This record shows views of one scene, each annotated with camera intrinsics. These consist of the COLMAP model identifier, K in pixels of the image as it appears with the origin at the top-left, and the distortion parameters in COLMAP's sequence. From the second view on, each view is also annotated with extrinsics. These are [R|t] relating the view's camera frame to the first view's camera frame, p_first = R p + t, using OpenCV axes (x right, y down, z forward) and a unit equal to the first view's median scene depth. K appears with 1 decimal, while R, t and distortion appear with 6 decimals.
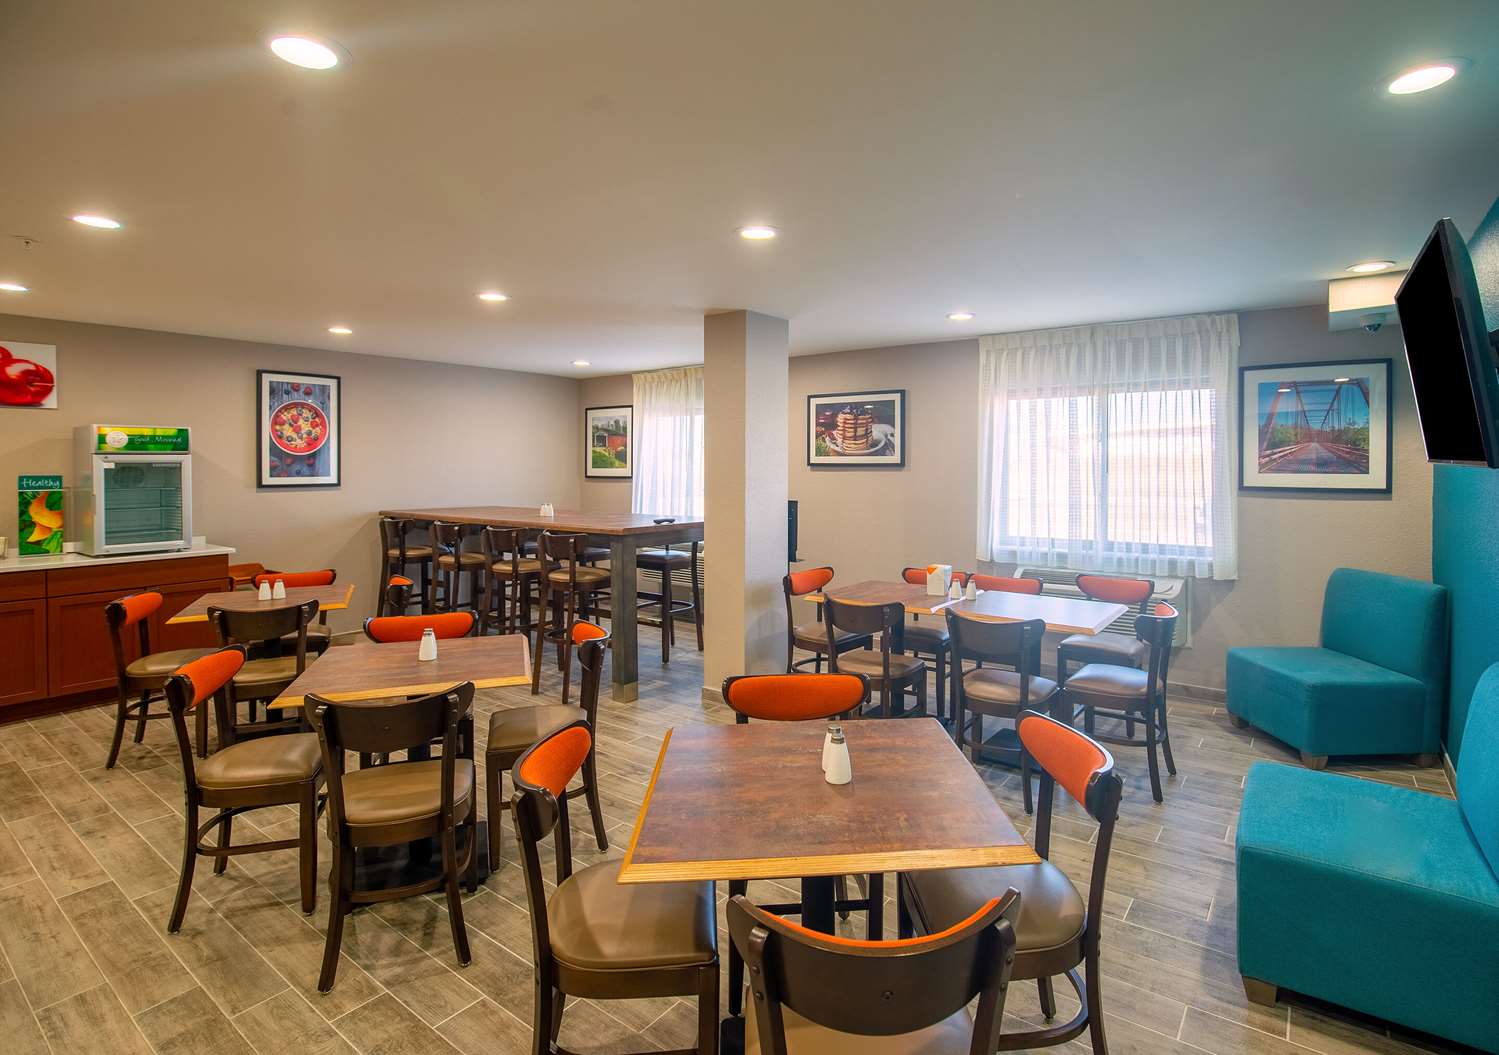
lens RADIAL K [[759.6, 0, 802.3], [0, 759.6, 468.4], [0, 0, 1]] dist [-0.036243, 0.007519]
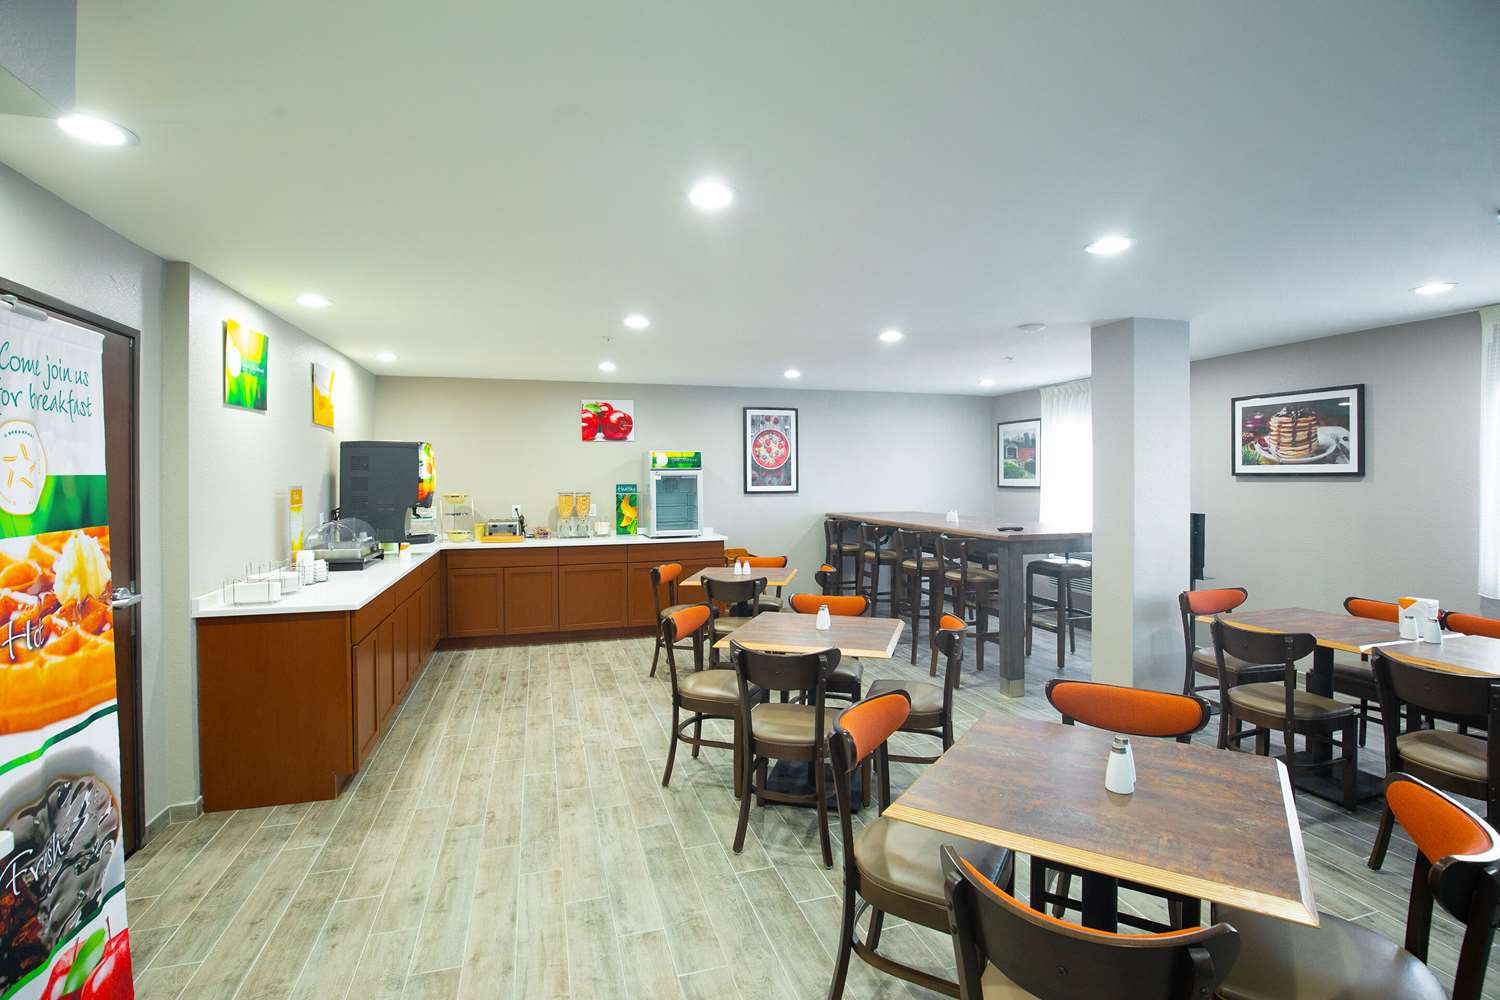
lens RADIAL K [[705.0, 0, 747.9], [0, 705.0, 478.0], [0, 0, 1]] dist [-0.029238, 0.002992]
pose [[0.787701, -0.001817, -0.616055, 0.085813], [0.002144, 0.999998, -0.000208, -0.002494], [0.616054, -0.001156, 0.787703, -0.016289]]
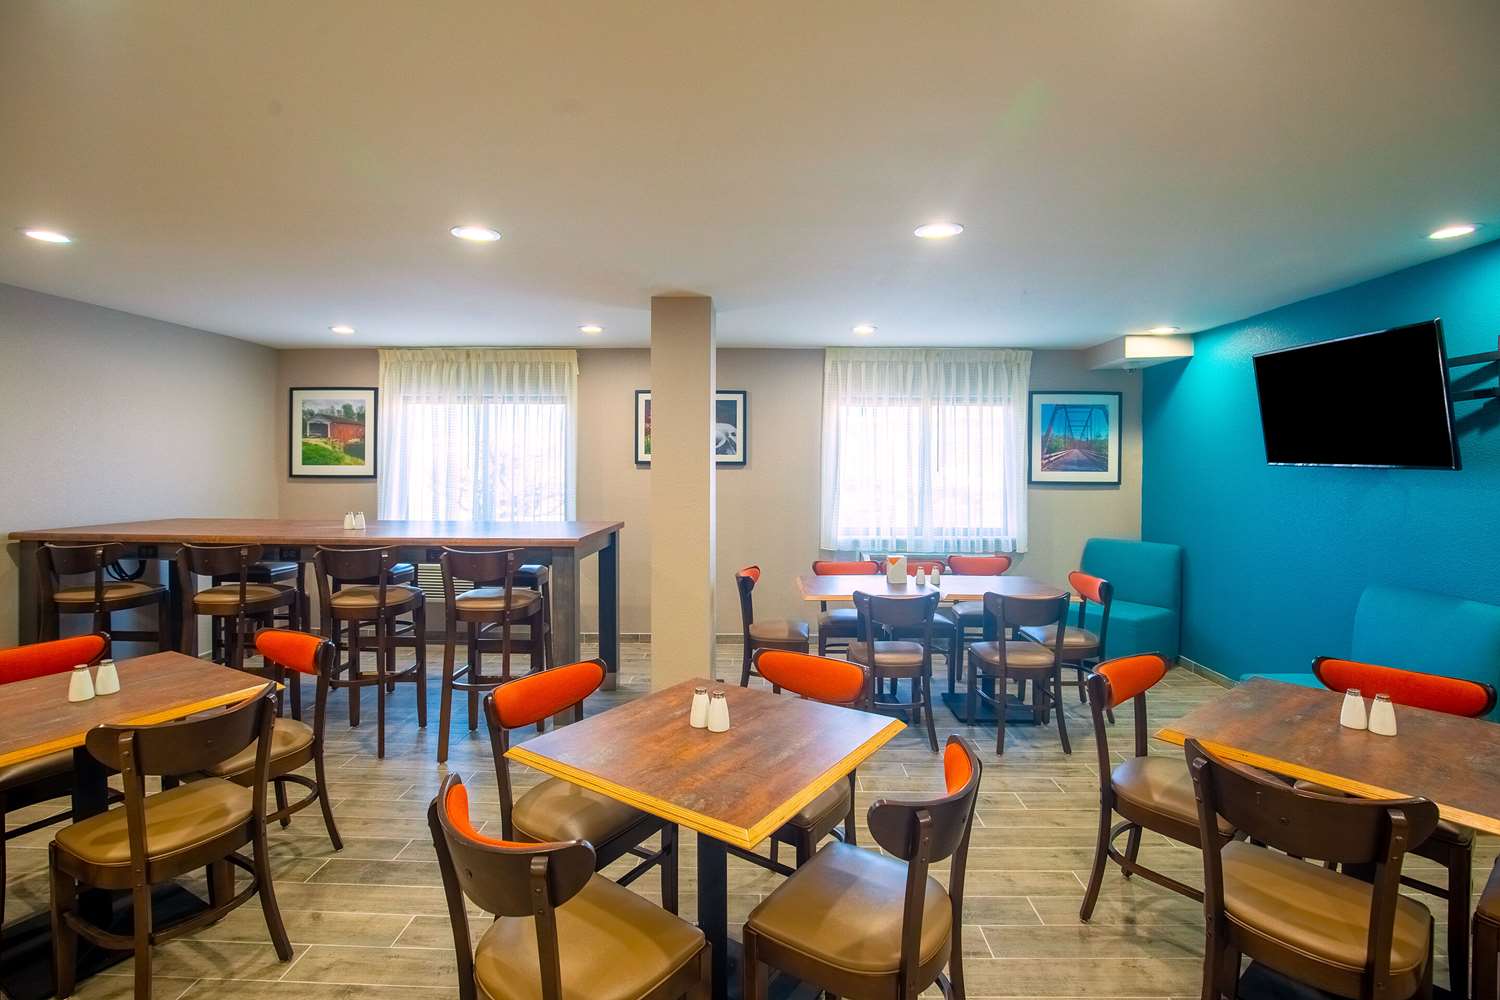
lens RADIAL K [[705.0, 0, 769.8], [0, 705.0, 454.8], [0, 0, 1]] dist [-0.029238, 0.002992]
pose [[0.823671, 0.013742, 0.566902, -0.482637], [-0.003140, 0.999802, -0.019673, 0.003167], [-0.567059, 0.014424, 0.823551, 0.234210]]
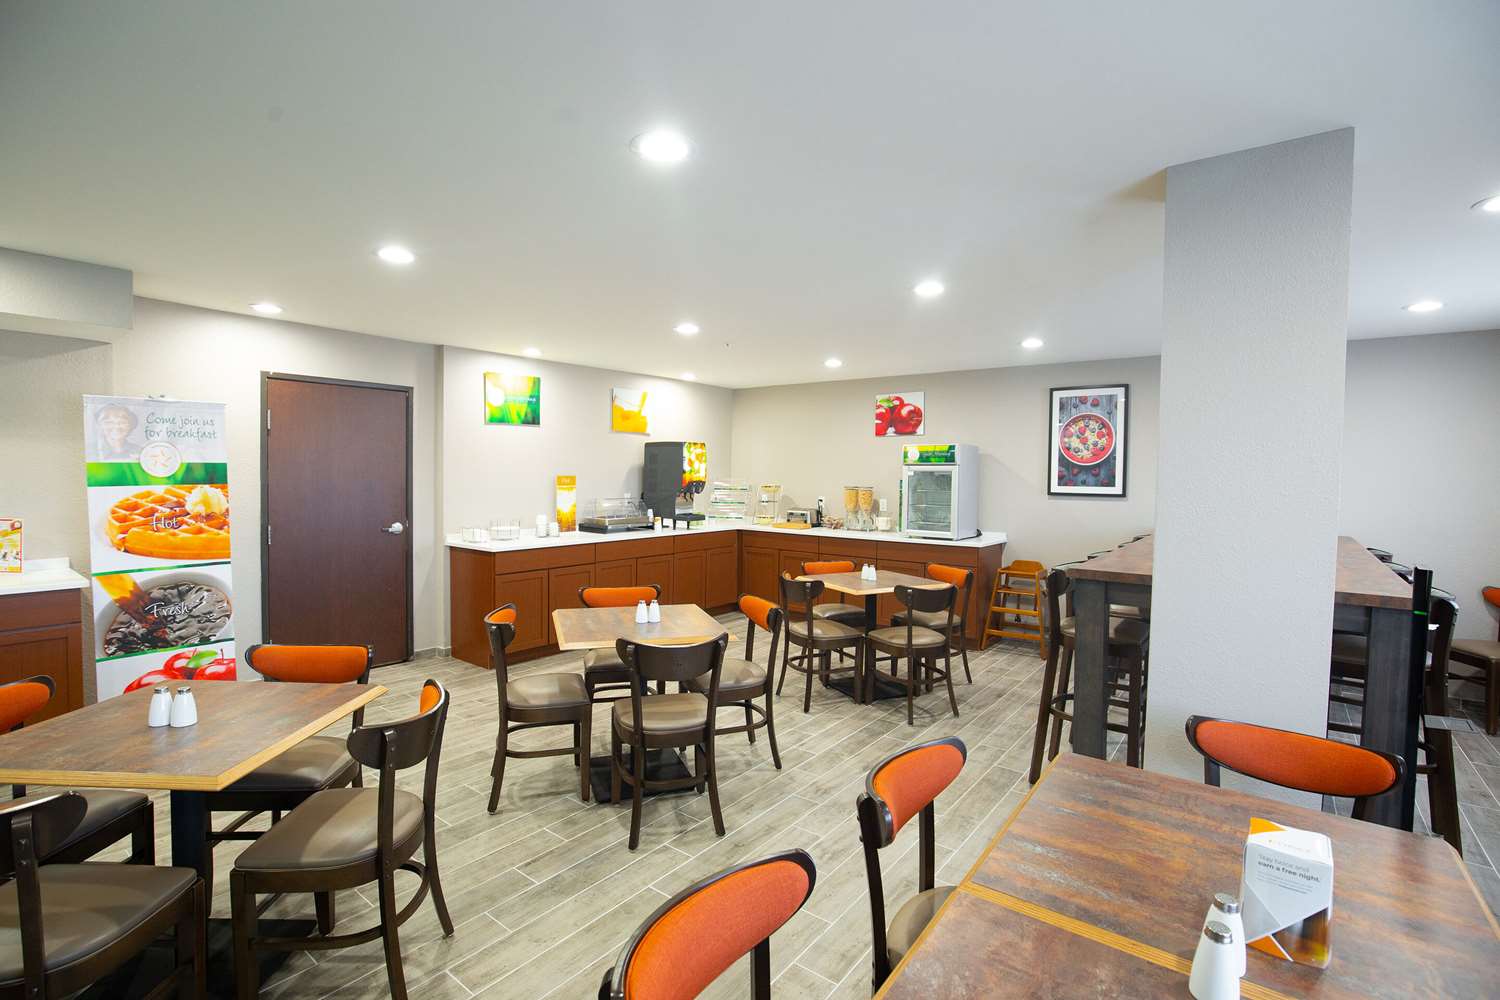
lens RADIAL K [[705.0, 0, 756.0], [0, 705.0, 488.8], [0, 0, 1]] dist [-0.029238, 0.002992]
pose [[-0.064337, 0.024690, -0.997623, 0.406006], [-0.014715, 0.999562, 0.025687, -0.004459], [0.997820, 0.016332, -0.063946, 0.755702]]
